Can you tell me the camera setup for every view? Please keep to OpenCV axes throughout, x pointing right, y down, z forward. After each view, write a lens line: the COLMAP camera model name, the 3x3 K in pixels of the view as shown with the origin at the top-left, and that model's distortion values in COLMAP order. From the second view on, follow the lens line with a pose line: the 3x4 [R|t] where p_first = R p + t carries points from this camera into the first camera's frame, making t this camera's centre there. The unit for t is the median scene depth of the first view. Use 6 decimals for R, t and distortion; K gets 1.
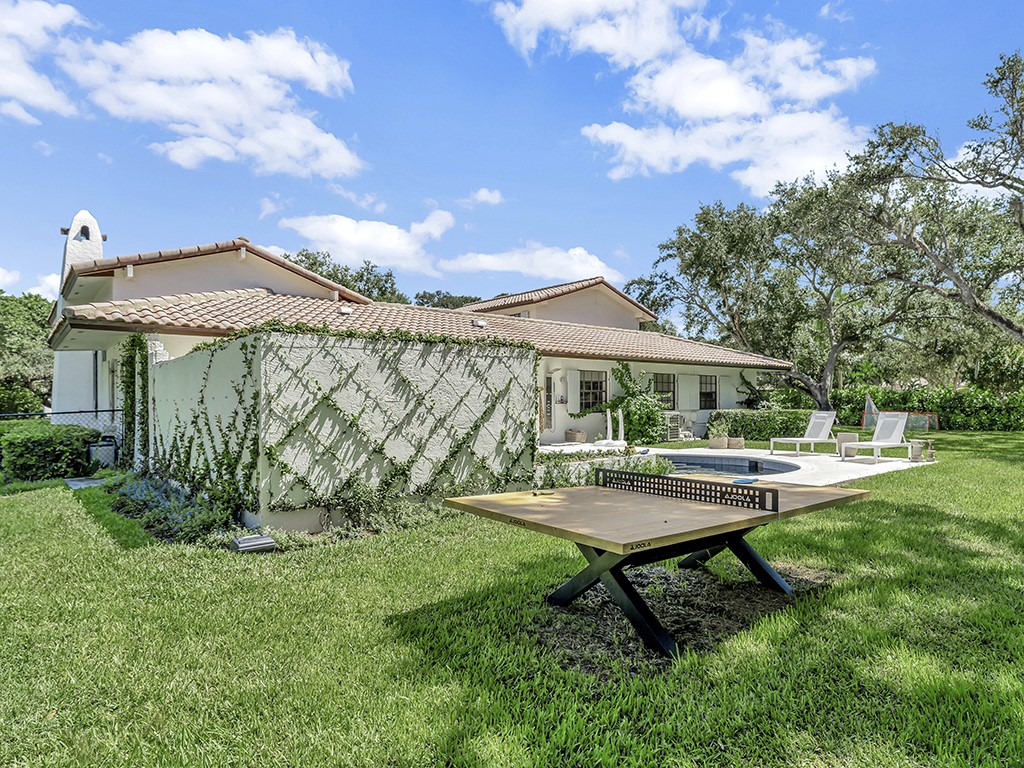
lens RADIAL K [[568.2, 0, 511.8], [0, 568.2, 392.2], [0, 0, 1]] dist [-0.002782, -0.000682]
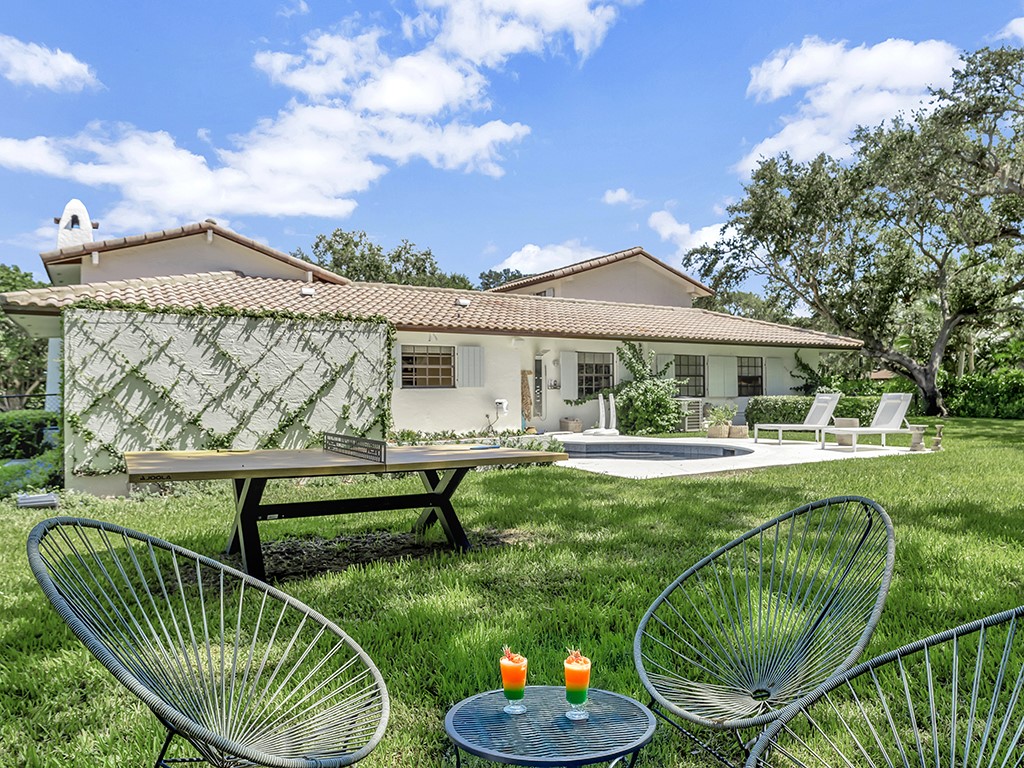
lens RADIAL K [[648.2, 0, 509.6], [0, 648.2, 383.5], [0, 0, 1]] dist [-0.006522, 0.003583]
pose [[0.990592, -0.007368, -0.136651, 0.165058], [0.007294, 0.999973, -0.001043, 0.012637], [0.136655, 0.000037, 0.990619, -0.029689]]
